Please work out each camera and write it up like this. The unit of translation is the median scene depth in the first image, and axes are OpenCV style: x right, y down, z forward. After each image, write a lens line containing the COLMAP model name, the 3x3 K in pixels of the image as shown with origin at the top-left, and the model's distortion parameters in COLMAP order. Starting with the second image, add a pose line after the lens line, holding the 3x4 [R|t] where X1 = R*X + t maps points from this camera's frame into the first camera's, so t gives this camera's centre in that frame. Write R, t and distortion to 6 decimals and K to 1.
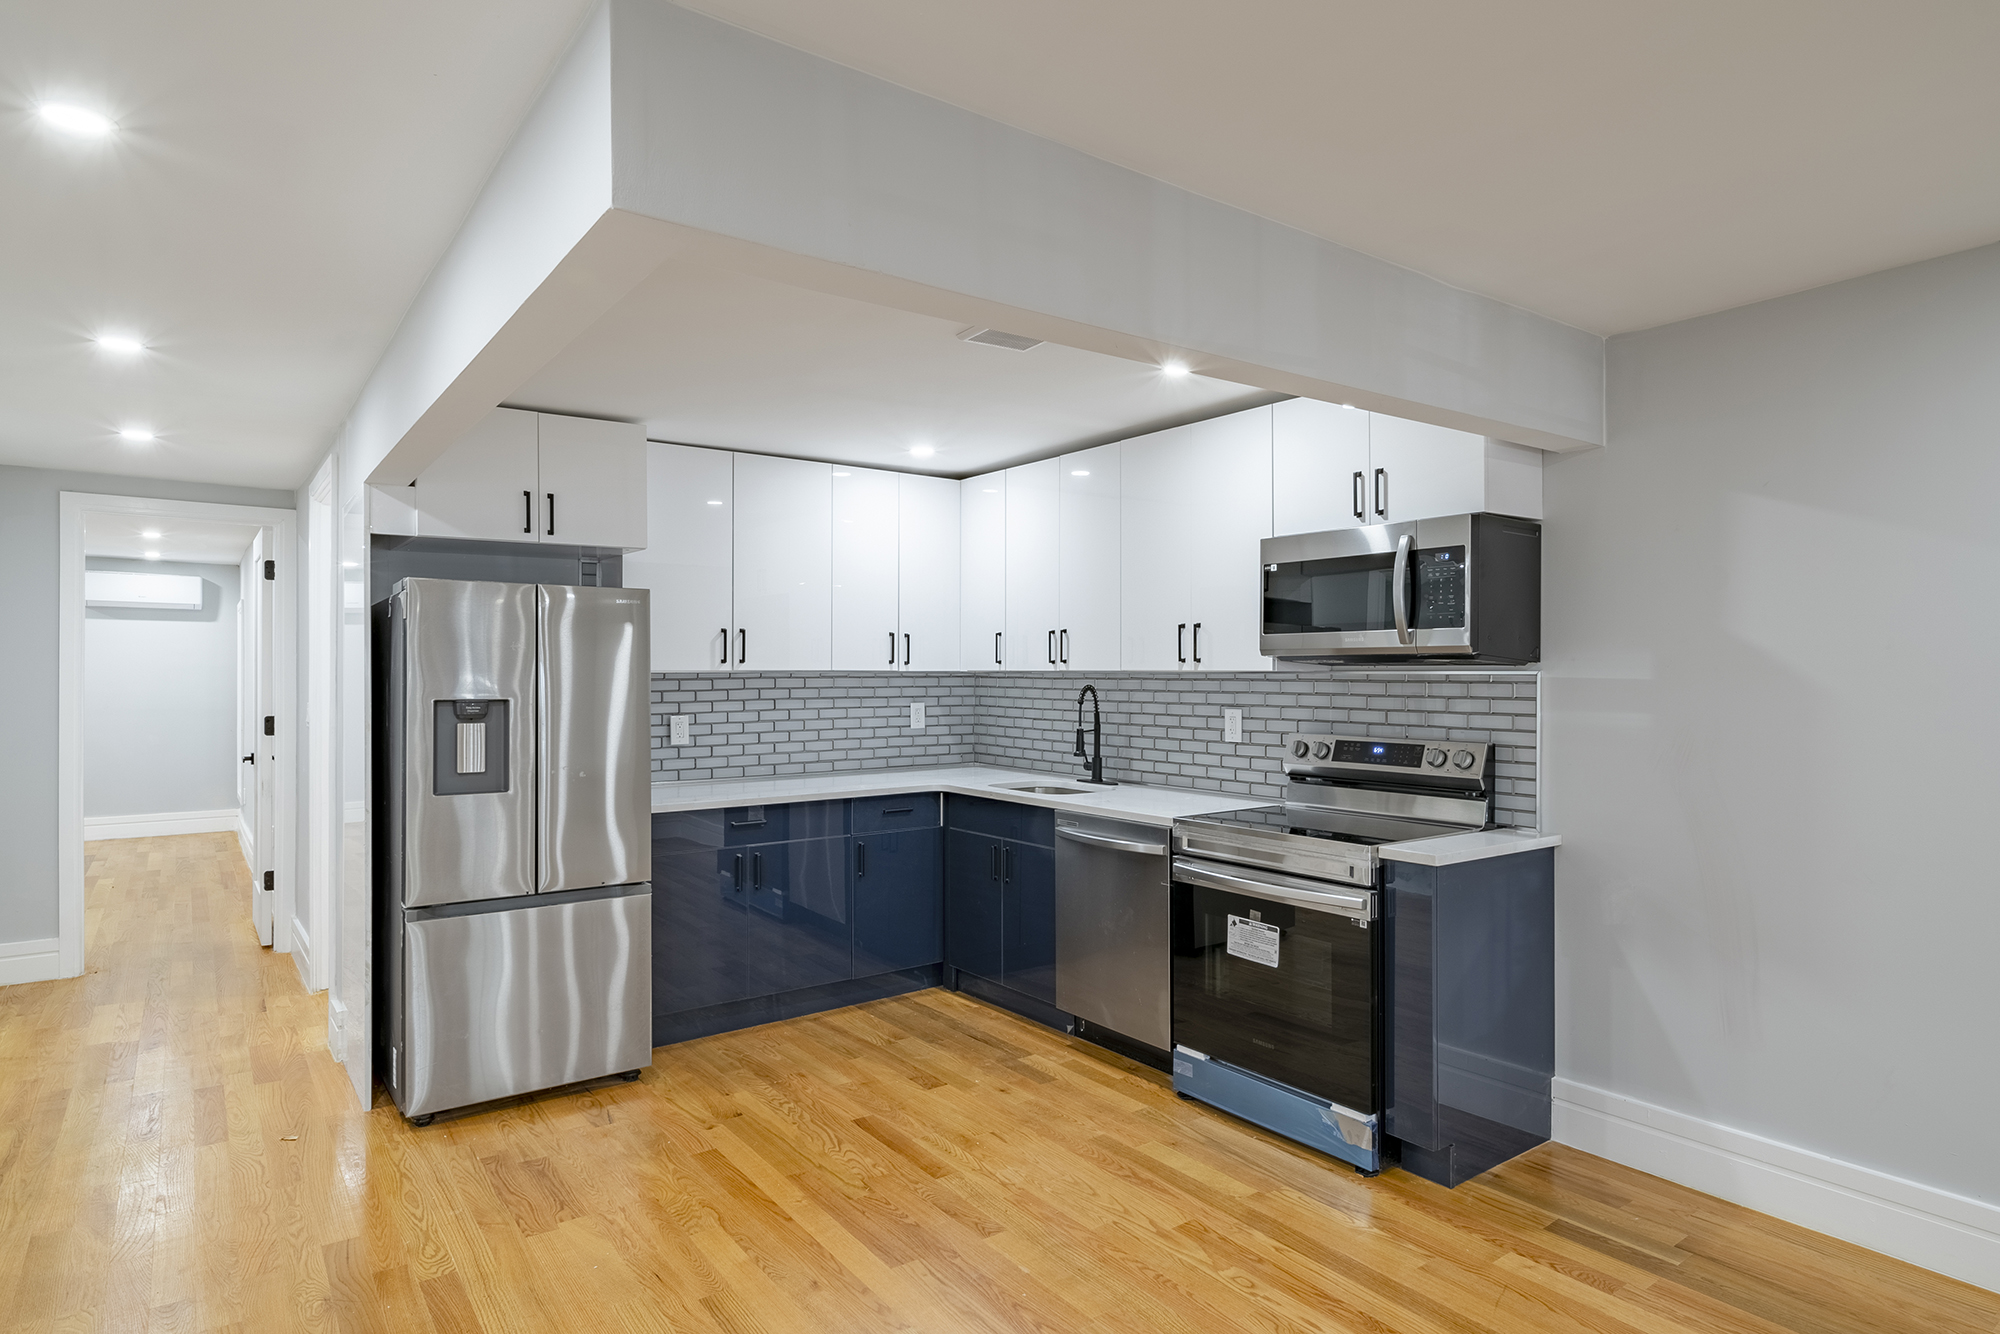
lens RADIAL K [[1135.1, 0, 999.1], [0, 1135.1, 679.7], [0, 0, 1]] dist [-0.001647, -0.001308]
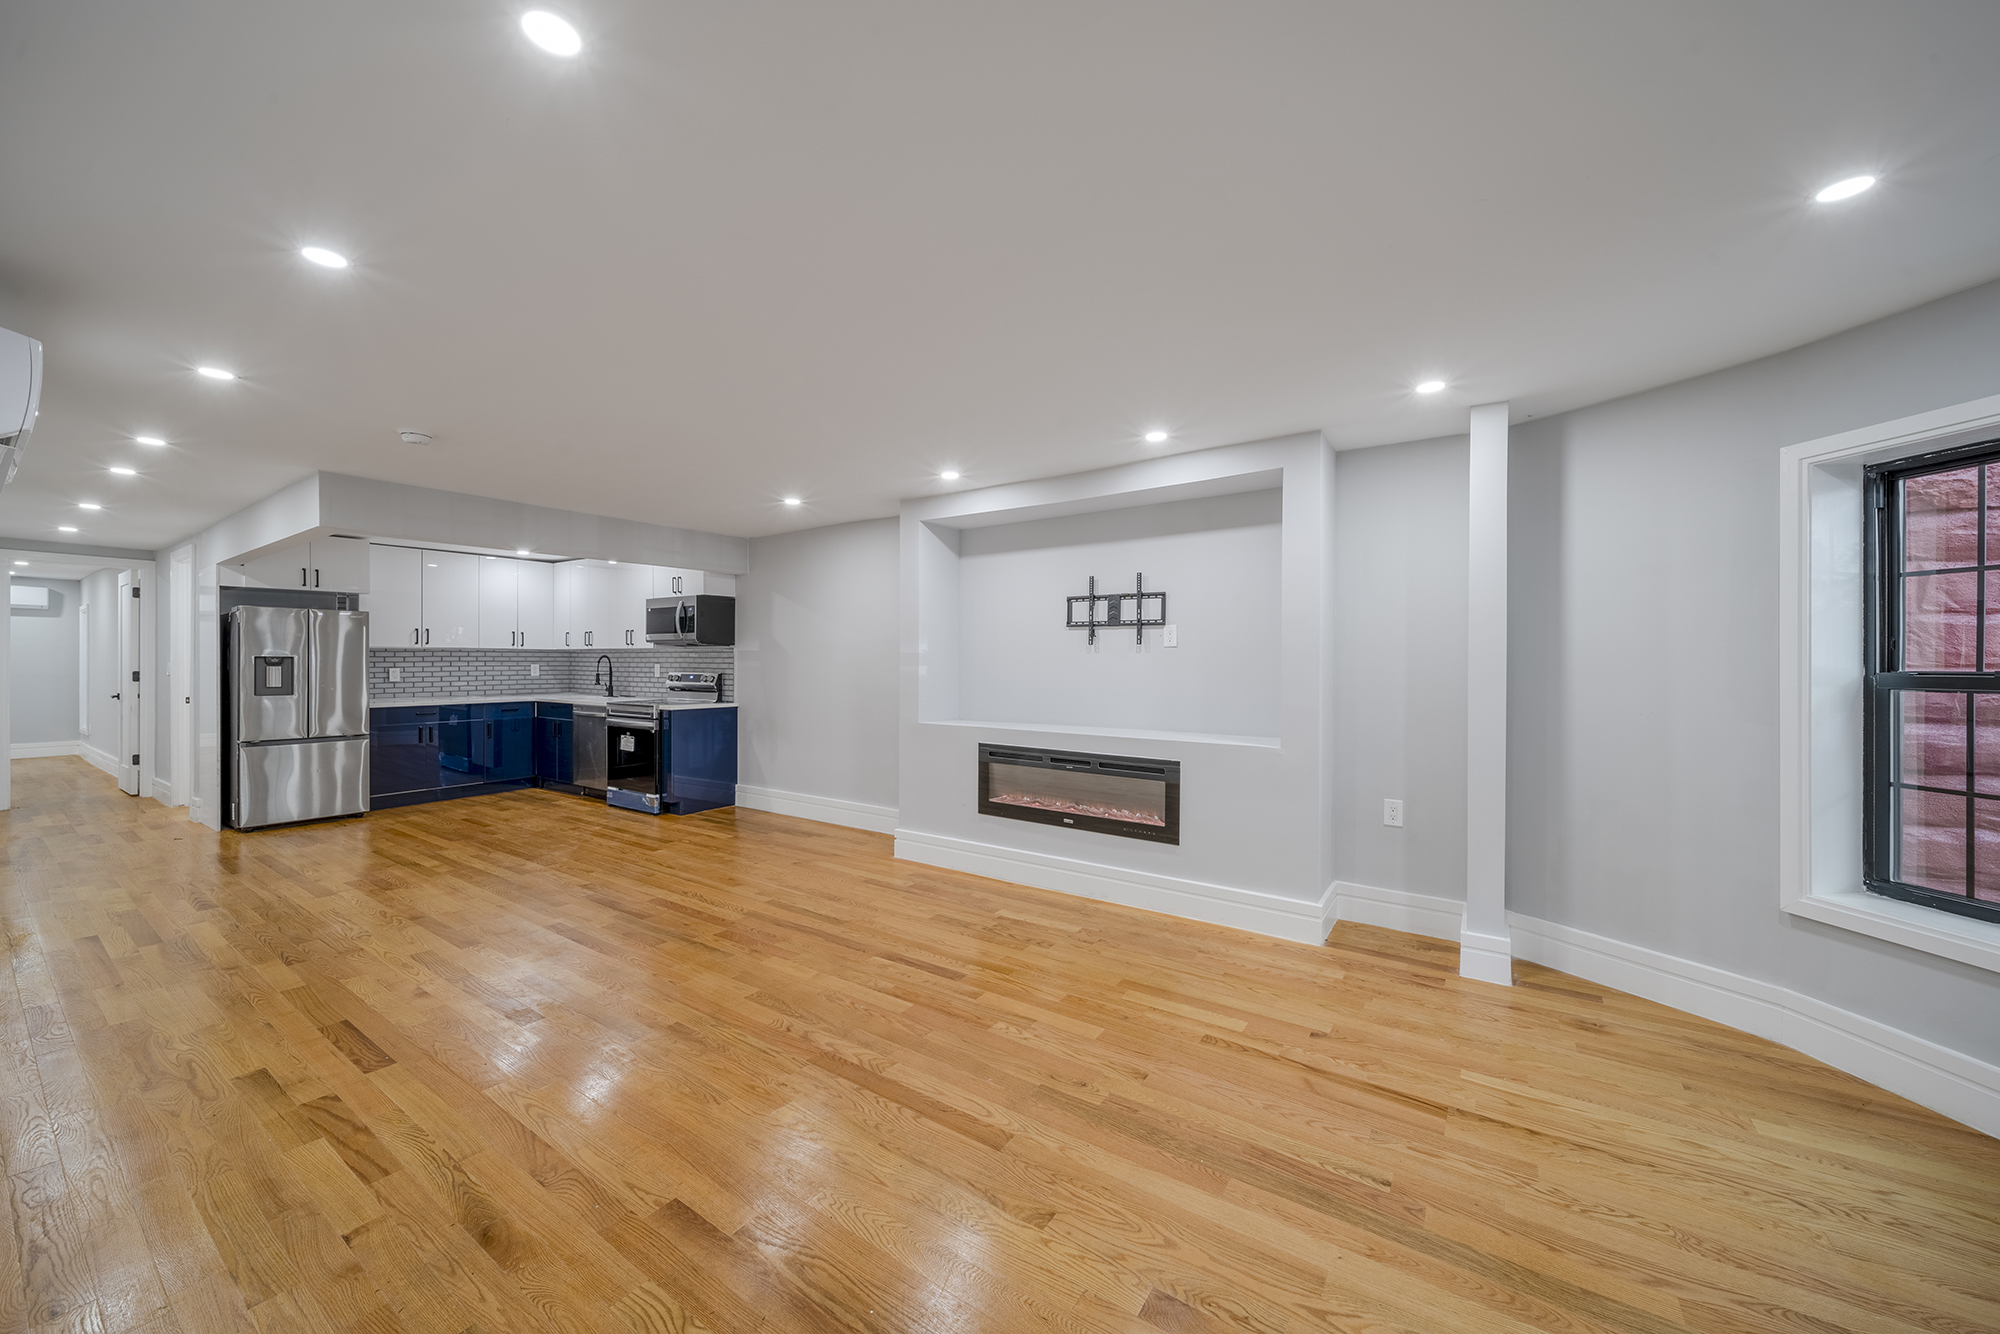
lens RADIAL K [[733.3, 0, 1000.0], [0, 733.3, 667.0], [0, 0, 1]] dist [-0.000516, -0.000229]
pose [[0.939039, 0.001428, 0.343807, 0.425802], [-0.001977, 0.999997, 0.001247, 0.033553], [-0.343804, -0.001851, 0.939040, -0.942536]]
